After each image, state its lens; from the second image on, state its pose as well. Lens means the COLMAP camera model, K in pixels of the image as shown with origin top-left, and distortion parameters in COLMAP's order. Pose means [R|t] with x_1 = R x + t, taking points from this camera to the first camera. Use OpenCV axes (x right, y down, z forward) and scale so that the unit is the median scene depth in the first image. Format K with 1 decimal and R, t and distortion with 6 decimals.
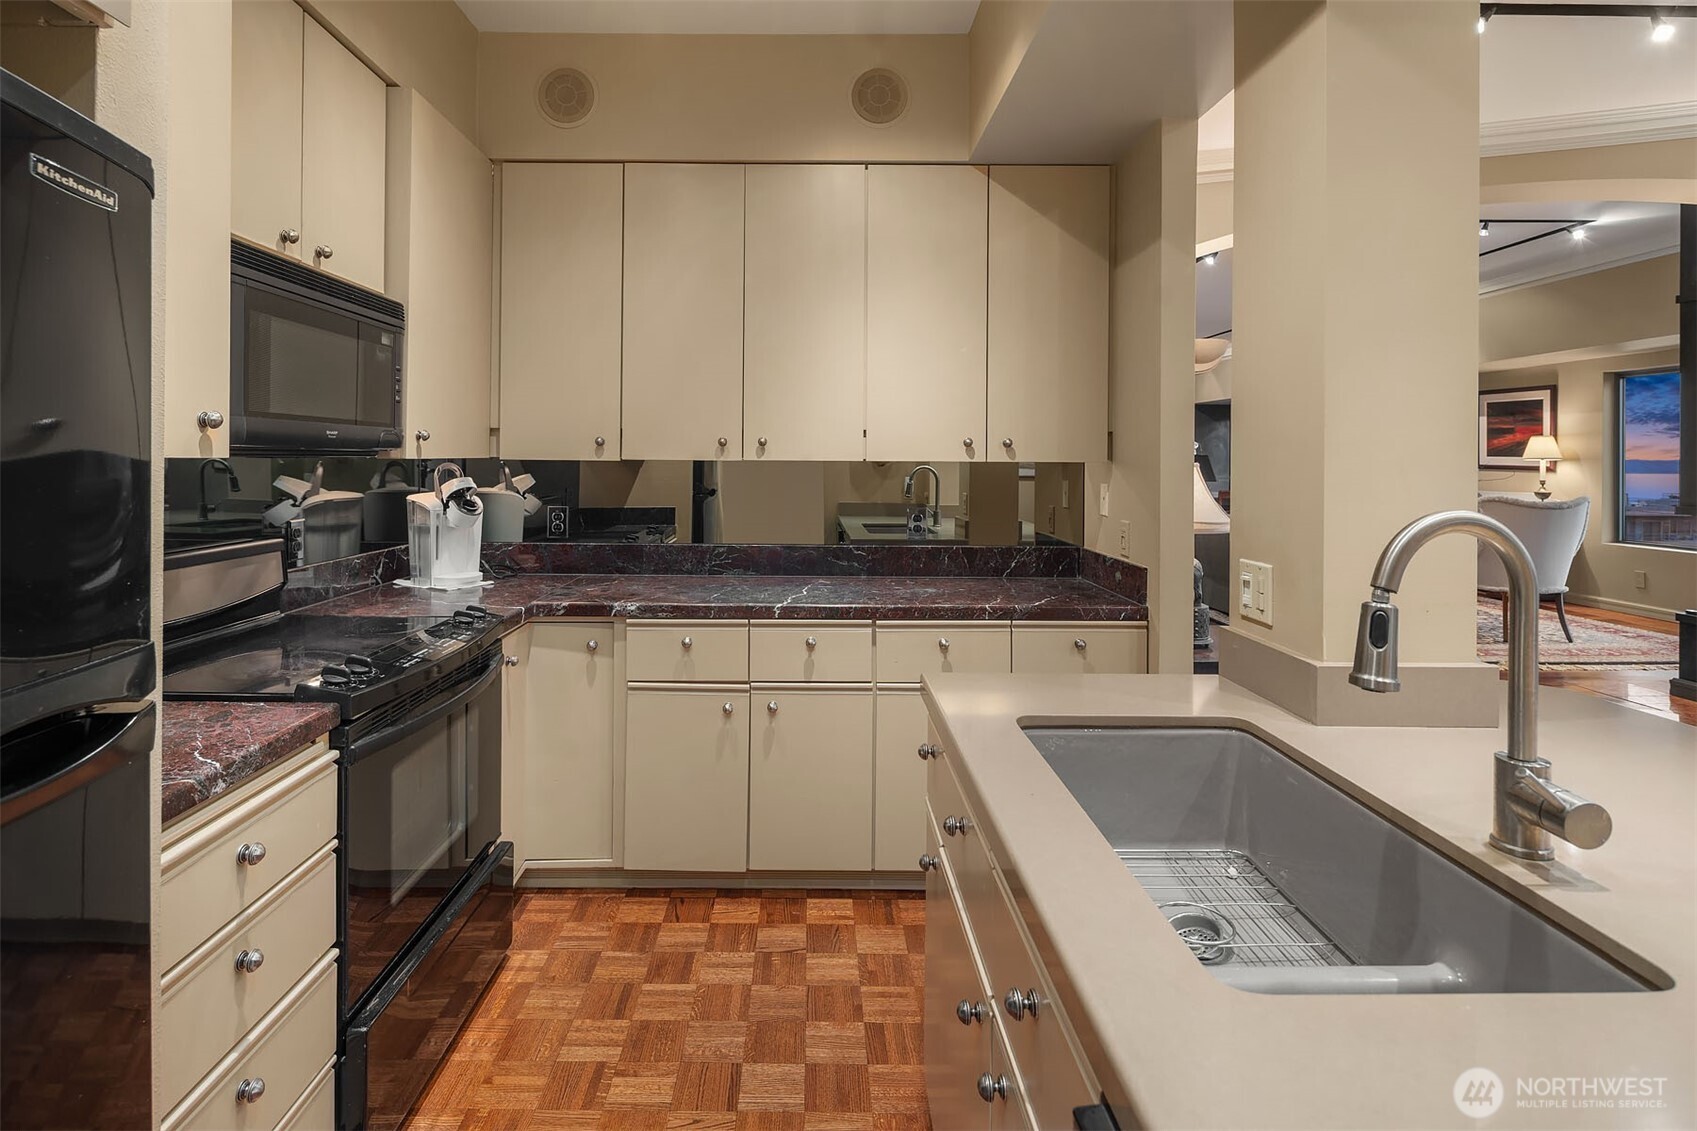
lens RADIAL K [[836.5, 0, 806.4], [0, 836.5, 462.2], [0, 0, 1]] dist [0.008122, -0.005908]
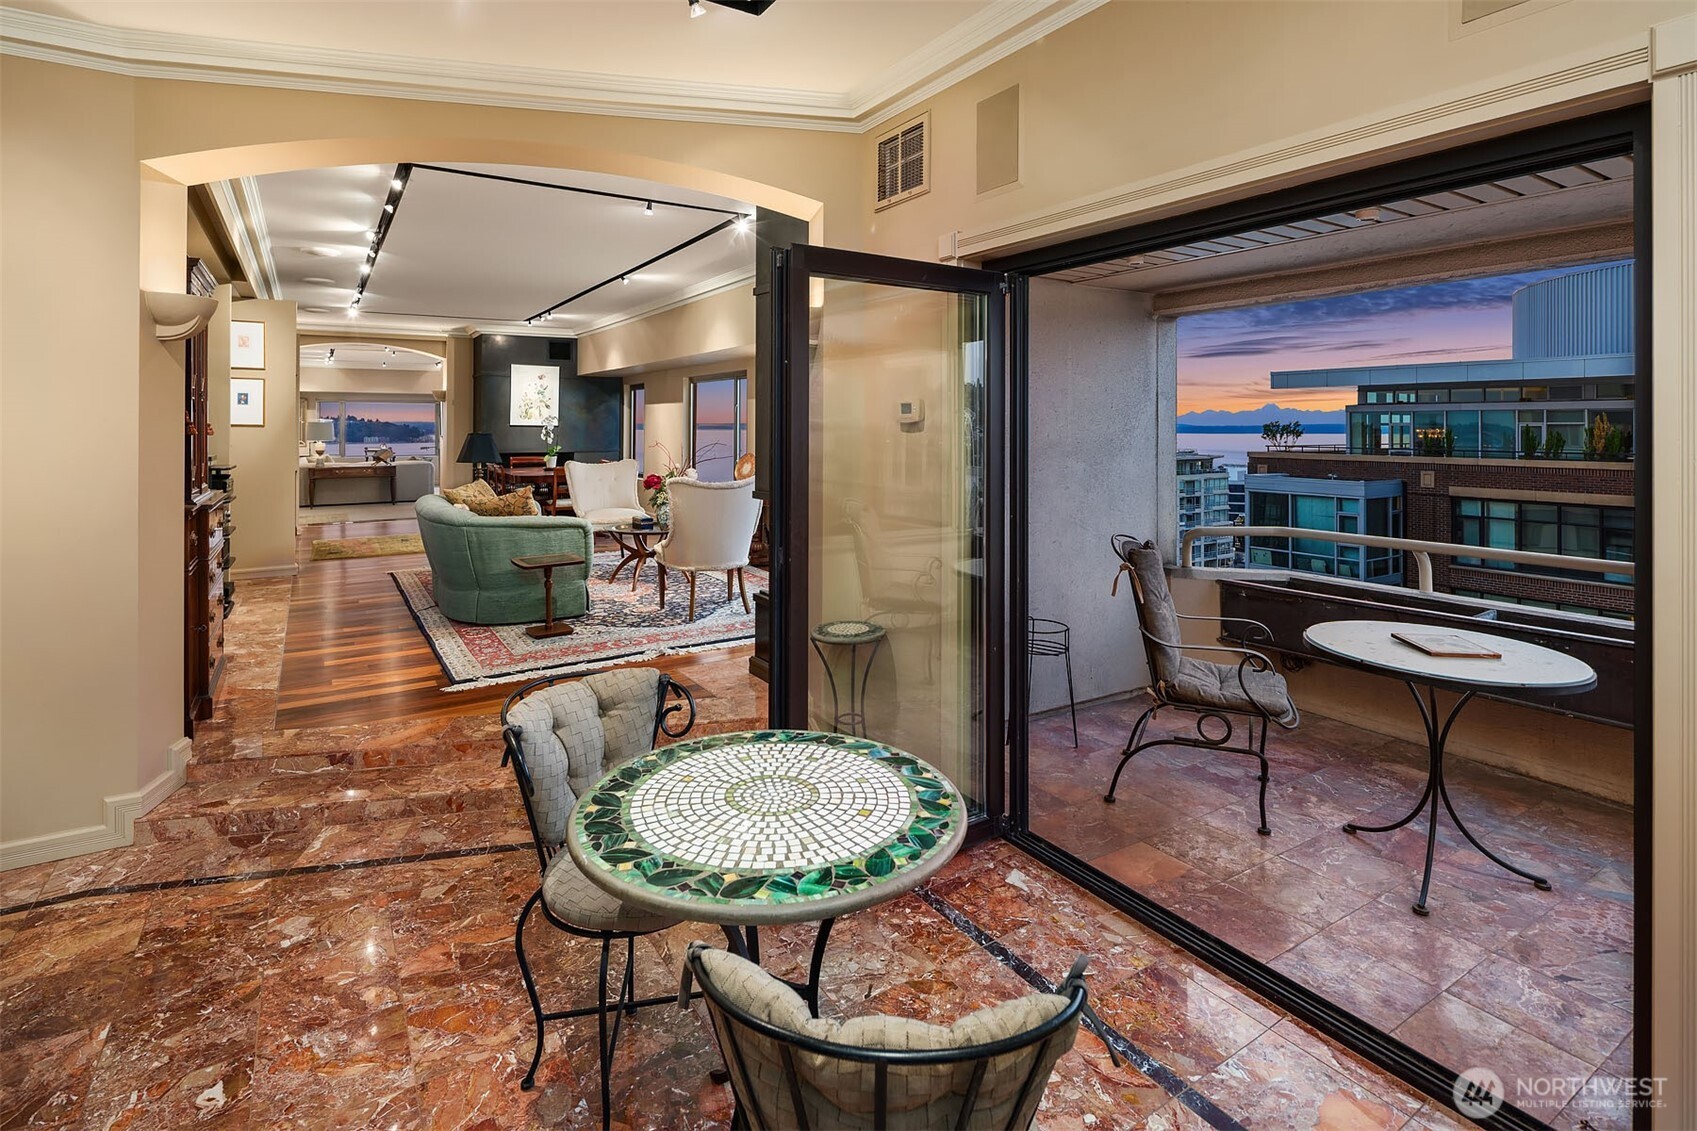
lens RADIAL K [[836.5, 0, 835.4], [0, 836.5, 420.7], [0, 0, 1]] dist [0.008122, -0.005908]
pose [[0.845843, -0.000502, 0.533432, 0.336978], [0.004275, 0.999974, -0.005838, -0.016266], [-0.533416, 0.007218, 0.845823, 0.036540]]
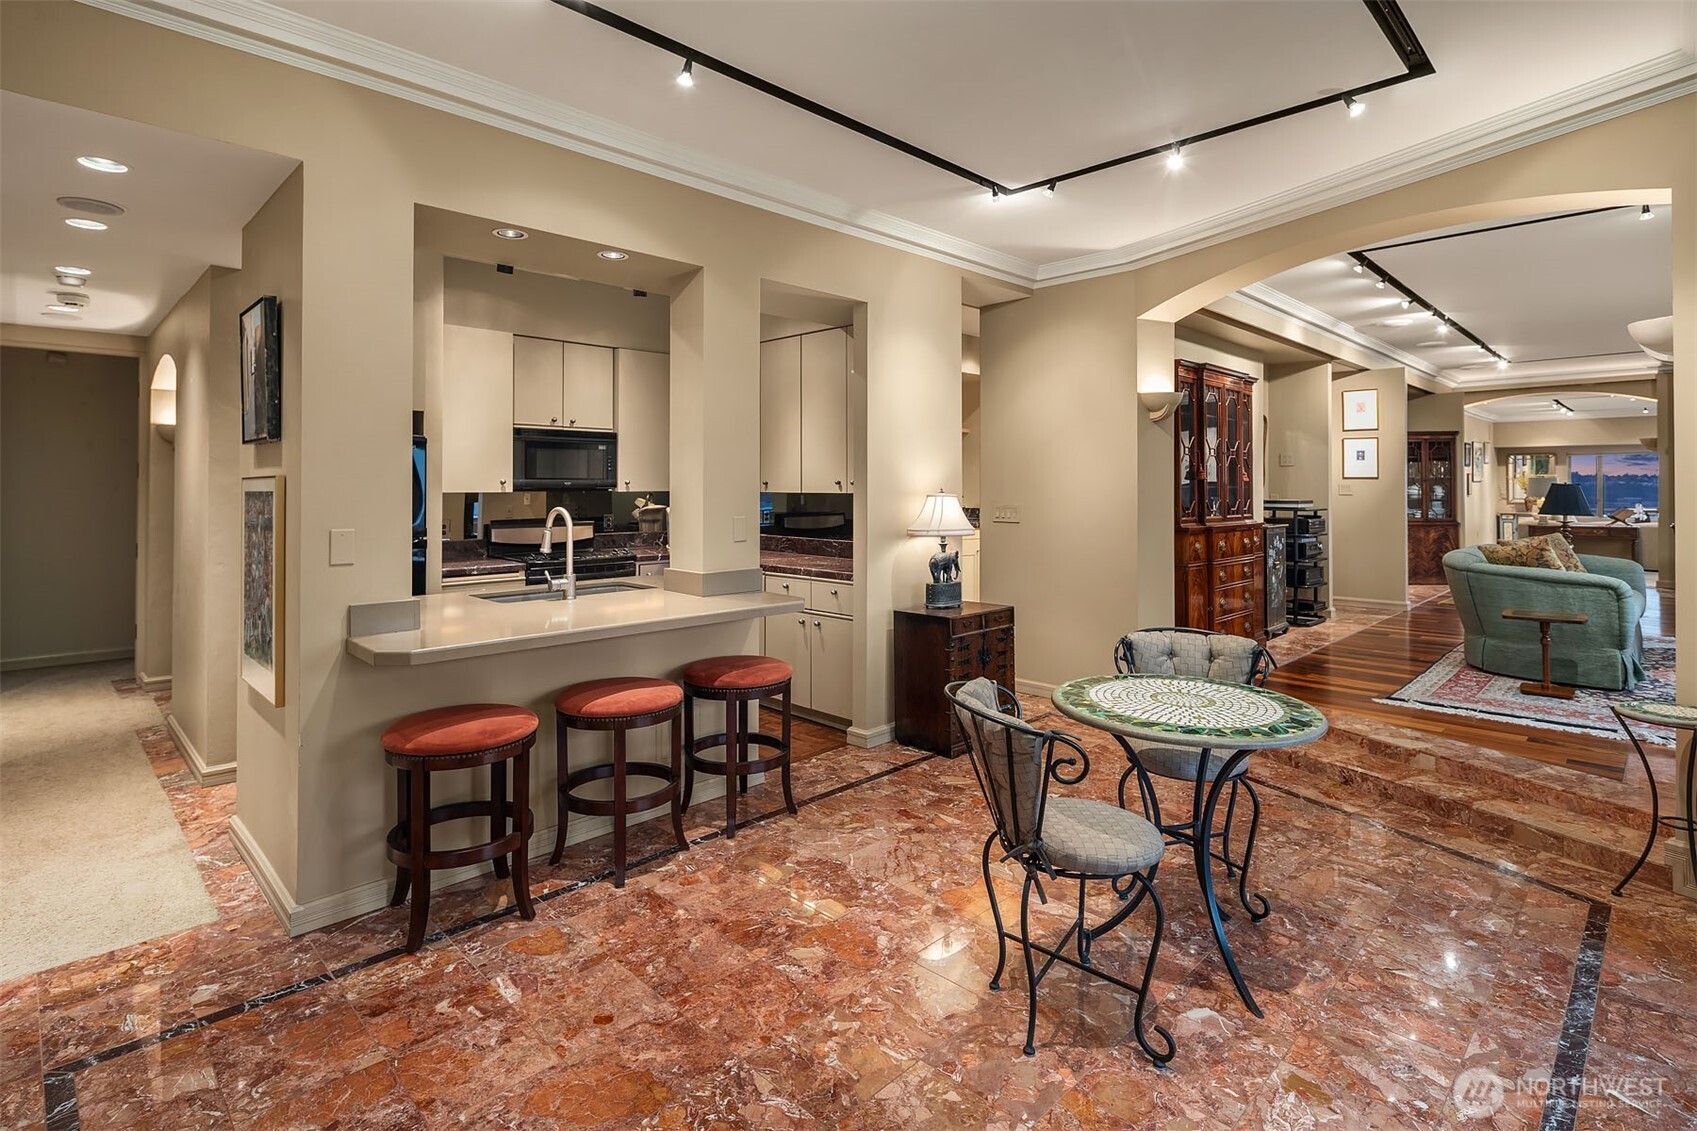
lens RADIAL K [[836.5, 0, 841.8], [0, 836.5, 477.0], [0, 0, 1]] dist [0.008122, -0.005908]
pose [[0.707450, -0.010118, -0.706691, 0.596592], [0.000264, 0.999901, -0.014052, -0.003787], [0.706764, 0.009755, 0.707382, -0.110261]]
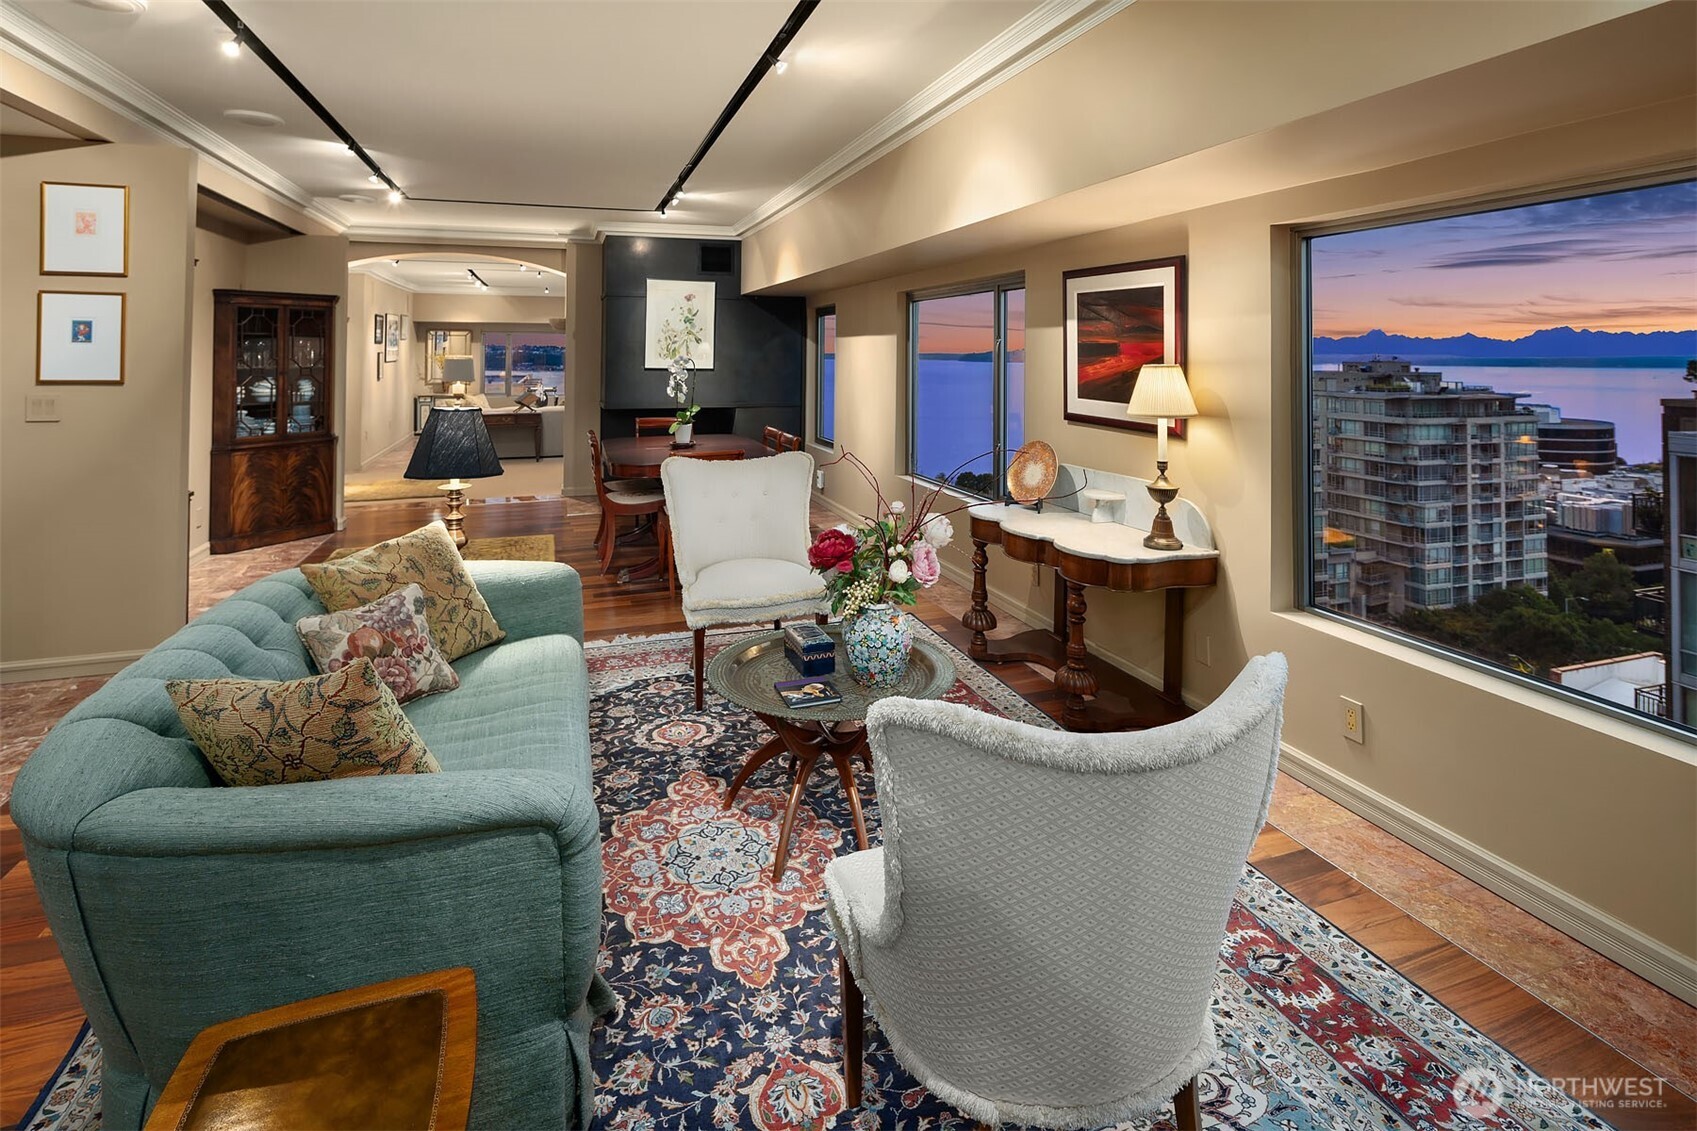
lens RADIAL K [[836.5, 0, 832.7], [0, 836.5, 339.2], [0, 0, 1]] dist [0.008122, -0.005908]
pose [[0.949014, 0.005681, 0.315182, 0.557254], [0.000501, 0.999809, -0.019529, -0.036218], [-0.315233, 0.018691, 0.948830, 0.615889]]
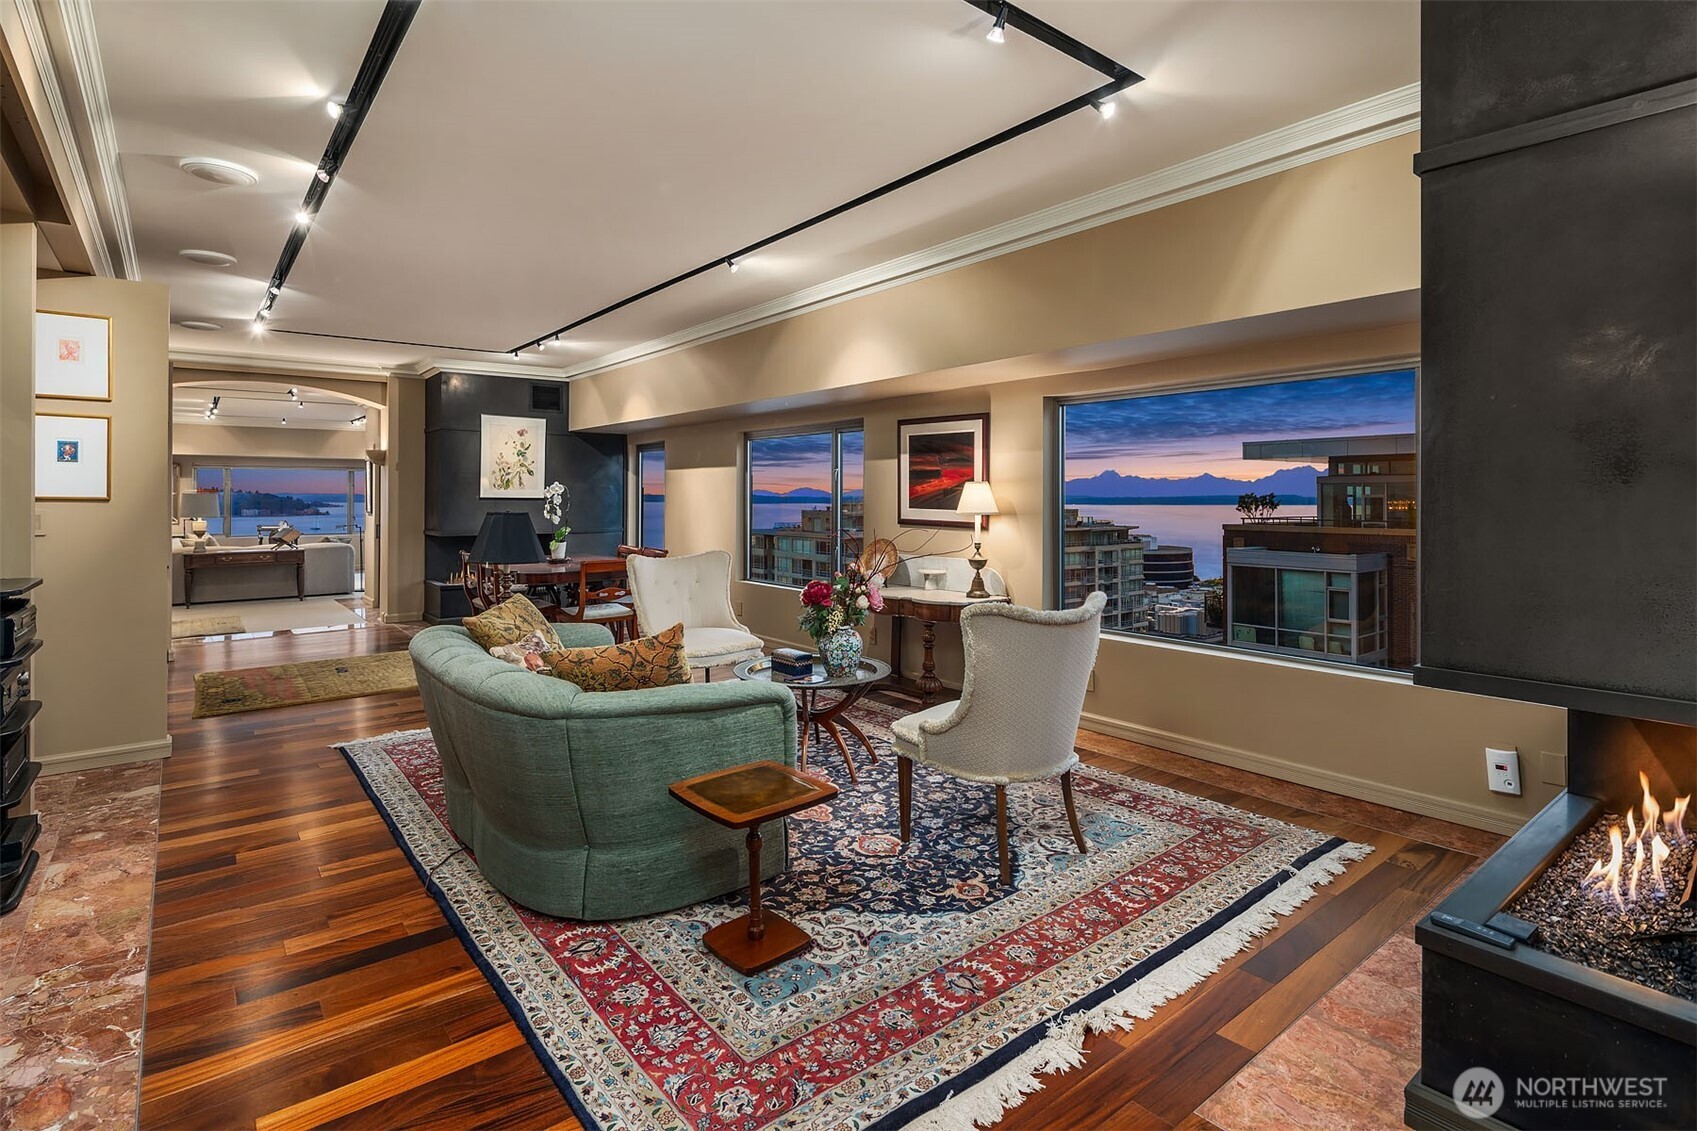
lens RADIAL K [[836.5, 0, 828.9], [0, 836.5, 497.9], [0, 0, 1]] dist [0.008122, -0.005908]
pose [[0.789301, -0.004444, 0.613991, 0.330153], [0.004476, 0.999989, 0.001485, -0.018865], [-0.613990, 0.001576, 0.789312, 0.505169]]
